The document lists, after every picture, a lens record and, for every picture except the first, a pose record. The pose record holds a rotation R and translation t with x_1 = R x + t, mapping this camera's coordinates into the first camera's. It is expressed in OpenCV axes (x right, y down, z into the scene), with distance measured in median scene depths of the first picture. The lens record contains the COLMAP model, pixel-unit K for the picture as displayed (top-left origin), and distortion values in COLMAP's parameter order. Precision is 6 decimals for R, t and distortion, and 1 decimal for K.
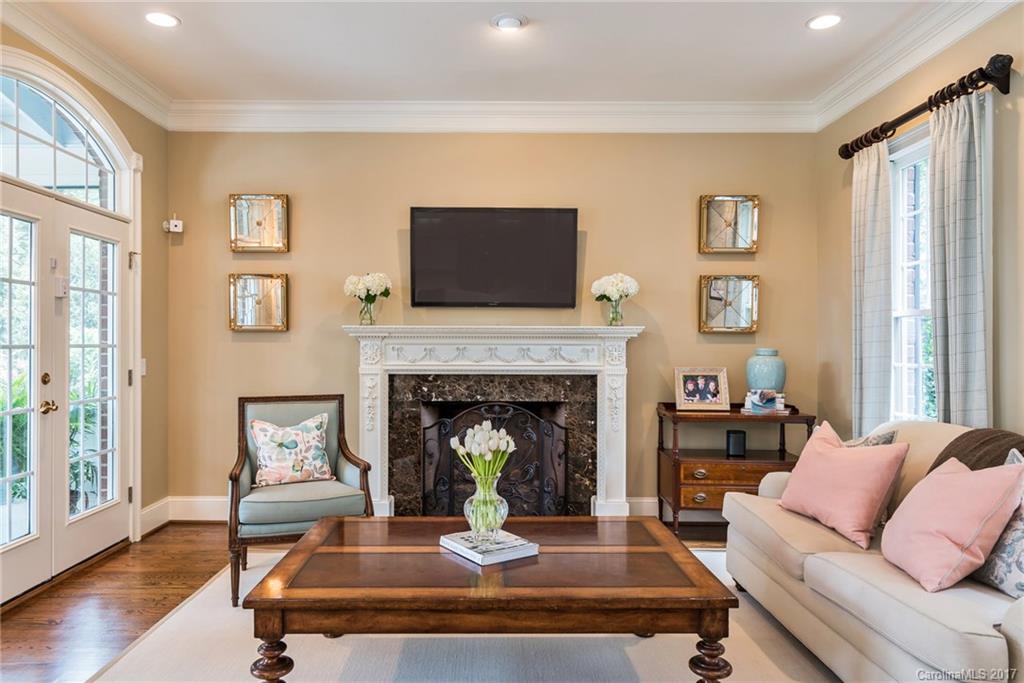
lens RADIAL K [[693.8, 0, 511.1], [0, 693.8, 340.5], [0, 0, 1]] dist [0.002285, -0.001121]
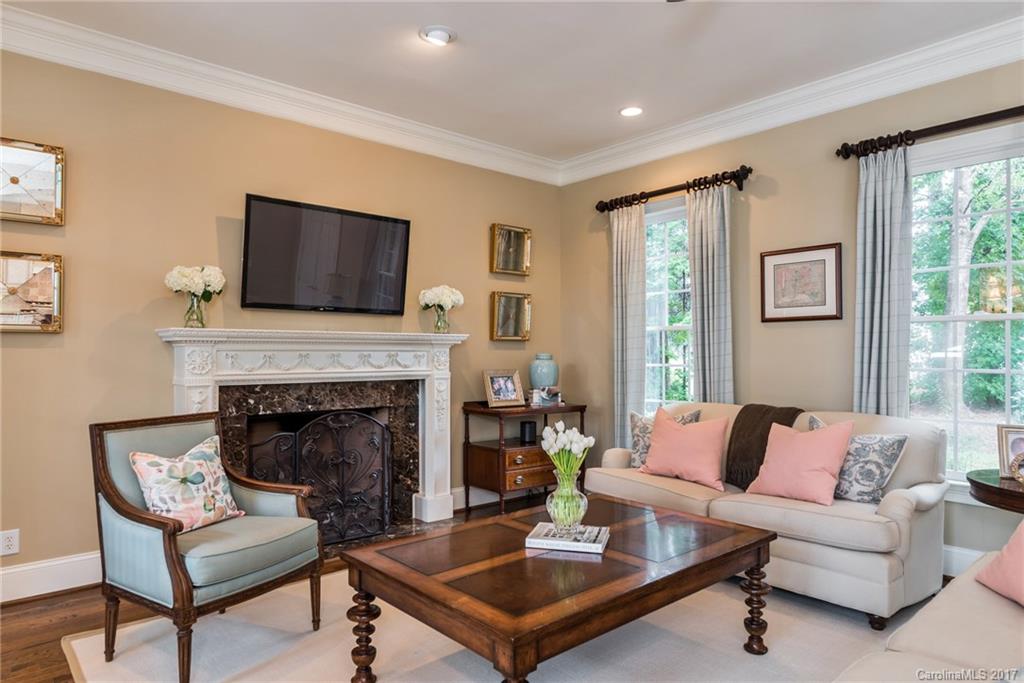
lens RADIAL K [[635.2, 0, 512.8], [0, 635.2, 346.0], [0, 0, 1]] dist [0.006230, -0.000460]
pose [[0.750944, 0.003591, 0.660356, -0.423454], [-0.002728, 0.999994, -0.002335, 0.000441], [-0.660360, -0.000048, 0.750949, 0.178850]]
